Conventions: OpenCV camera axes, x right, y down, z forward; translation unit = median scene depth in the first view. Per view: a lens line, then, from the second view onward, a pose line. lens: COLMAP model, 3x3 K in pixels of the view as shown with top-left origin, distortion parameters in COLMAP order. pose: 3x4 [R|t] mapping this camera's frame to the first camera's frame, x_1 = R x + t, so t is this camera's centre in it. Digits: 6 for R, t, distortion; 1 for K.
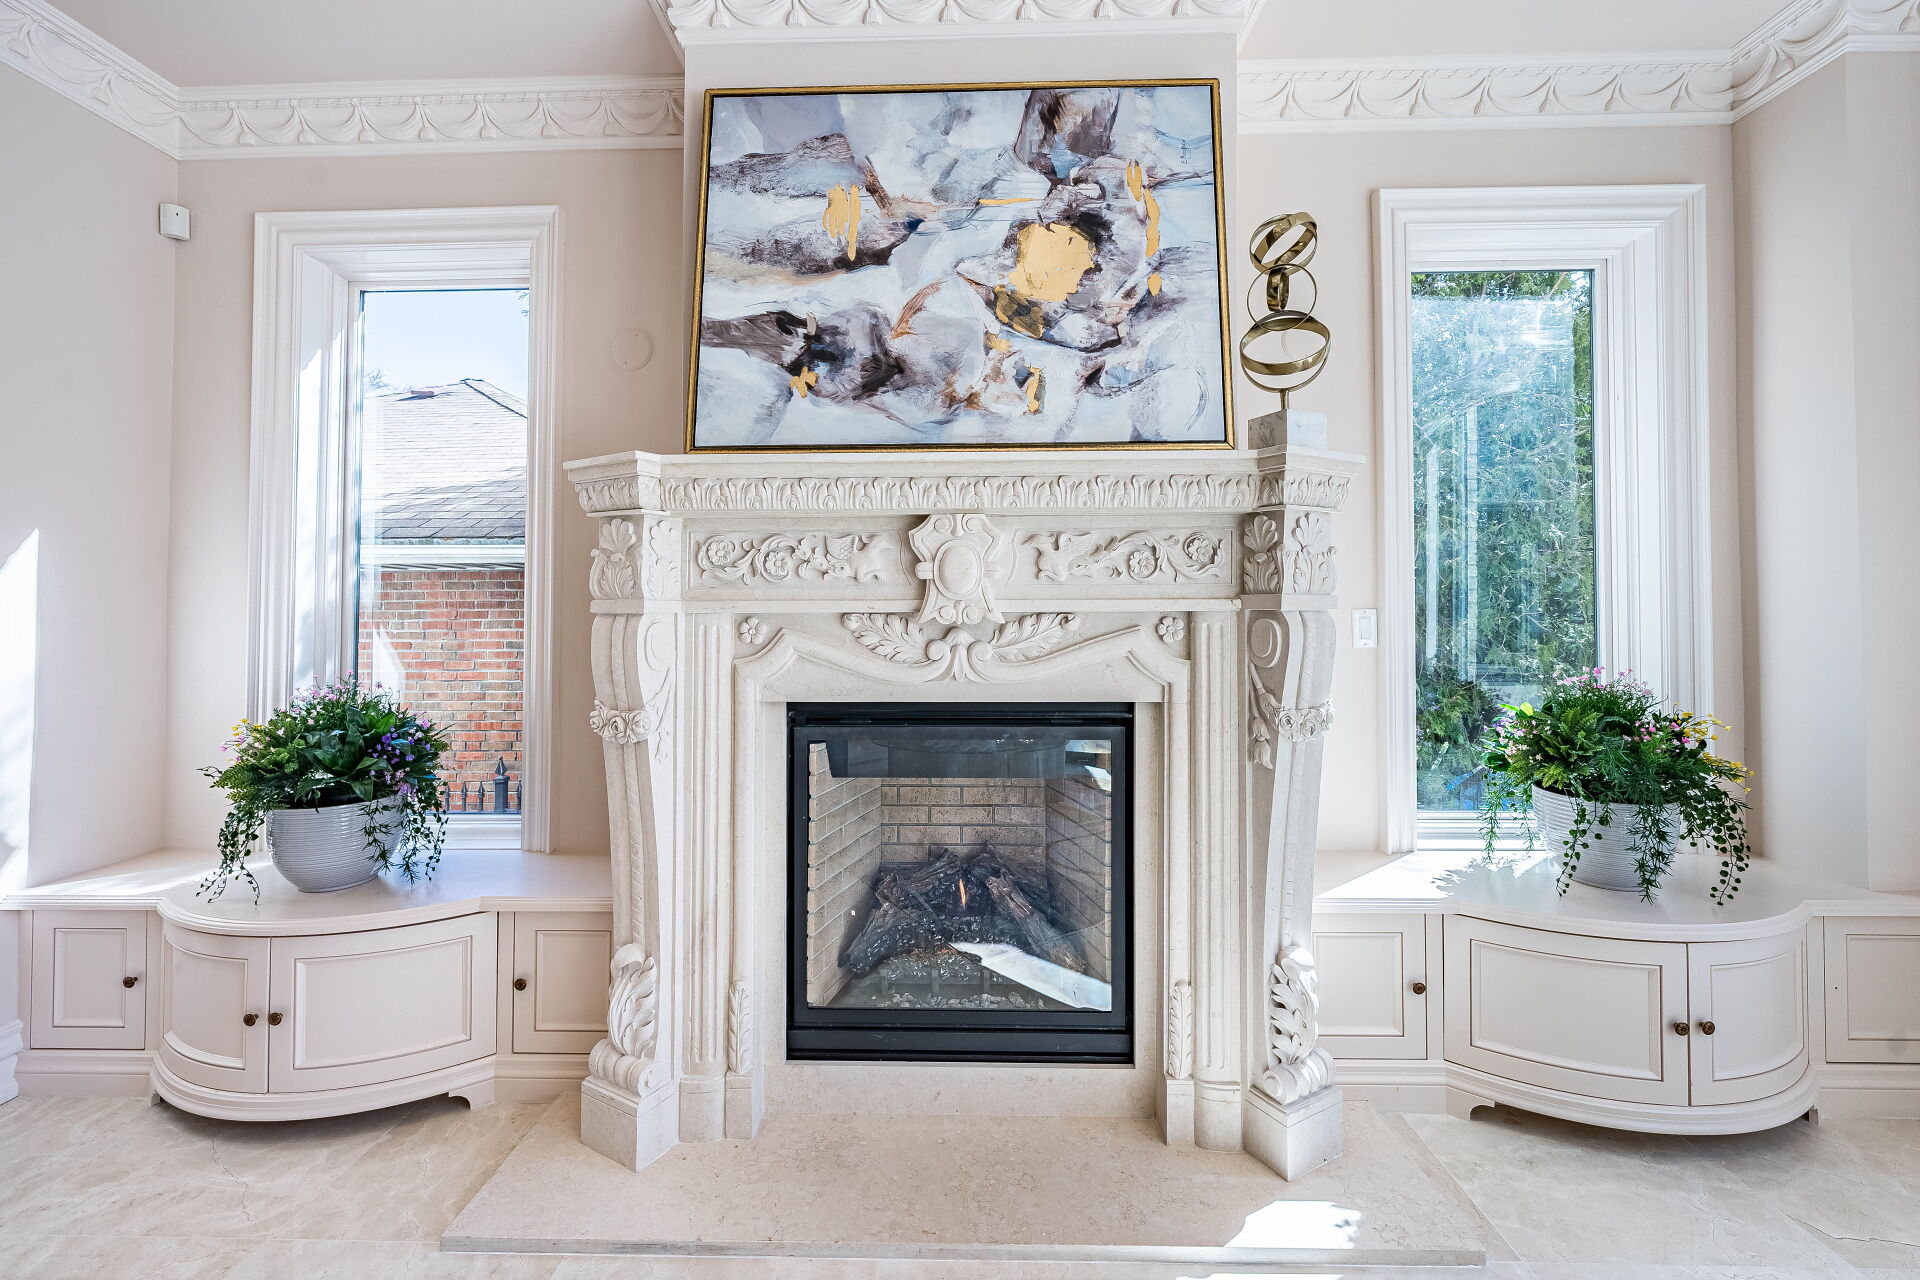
lens RADIAL K [[774.3, 0, 947.3], [0, 774.3, 586.2], [0, 0, 1]] dist [-0.001714, 0.000201]
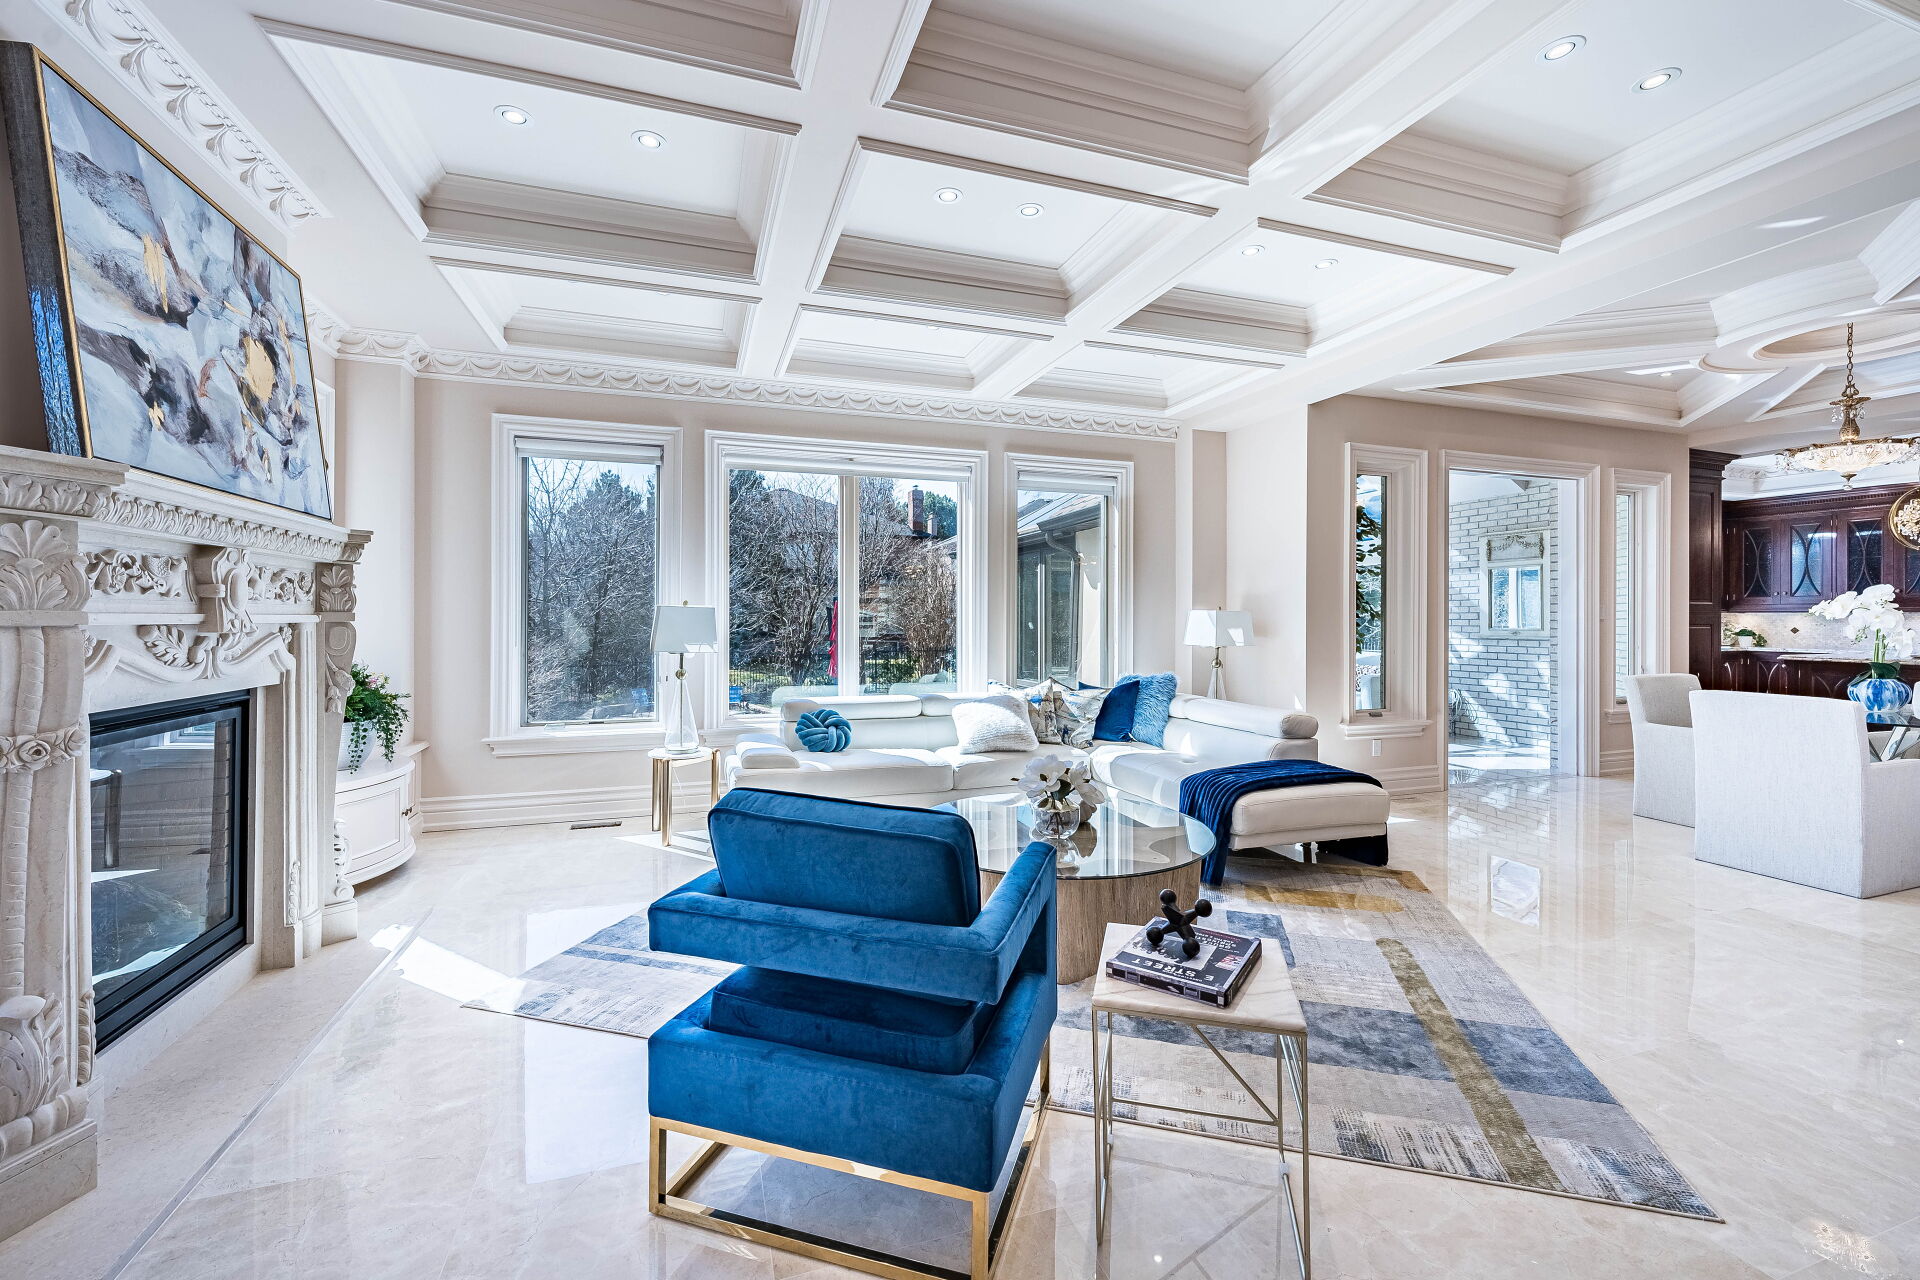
lens RADIAL K [[774.3, 0, 951.6], [0, 774.3, 632.0], [0, 0, 1]] dist [-0.001714, 0.000201]
pose [[-0.342255, -0.015655, 0.939477, -1.573827], [-0.020180, 0.999753, 0.009308, 0.010826], [-0.939390, -0.015773, -0.342486, 0.300738]]
